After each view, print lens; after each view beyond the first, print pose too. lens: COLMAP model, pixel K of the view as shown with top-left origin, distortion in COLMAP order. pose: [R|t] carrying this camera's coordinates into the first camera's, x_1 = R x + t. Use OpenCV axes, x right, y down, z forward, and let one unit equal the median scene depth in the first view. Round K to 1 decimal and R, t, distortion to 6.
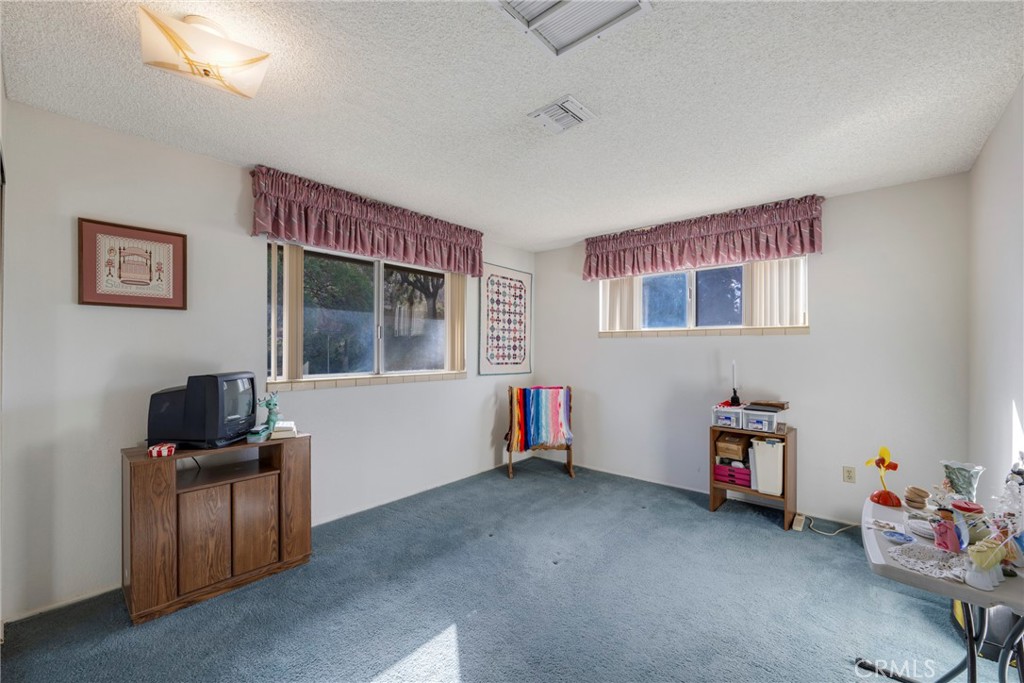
lens RADIAL K [[422.7, 0, 506.5], [0, 422.7, 347.9], [0, 0, 1]] dist [-0.000625, -0.000073]
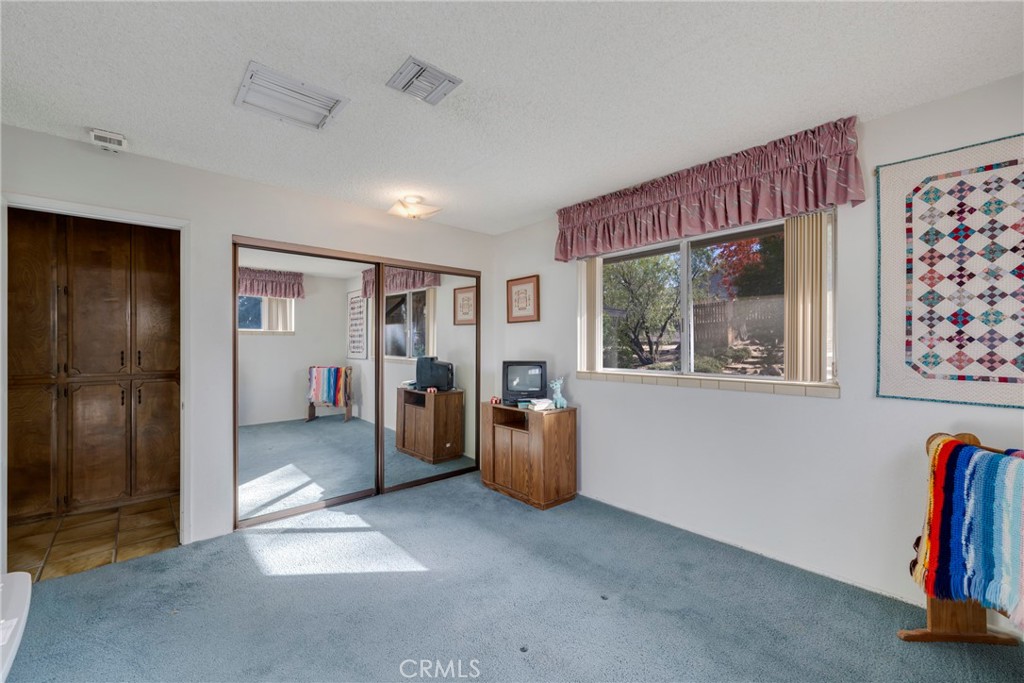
lens RADIAL K [[422.7, 0, 506.5], [0, 422.7, 347.9], [0, 0, 1]] dist [-0.000625, -0.000073]
pose [[-0.137893, 0.004566, -0.990437, 0.479456], [0.006694, 0.999971, 0.003678, 0.002481], [0.990424, -0.006123, -0.137920, 0.622778]]
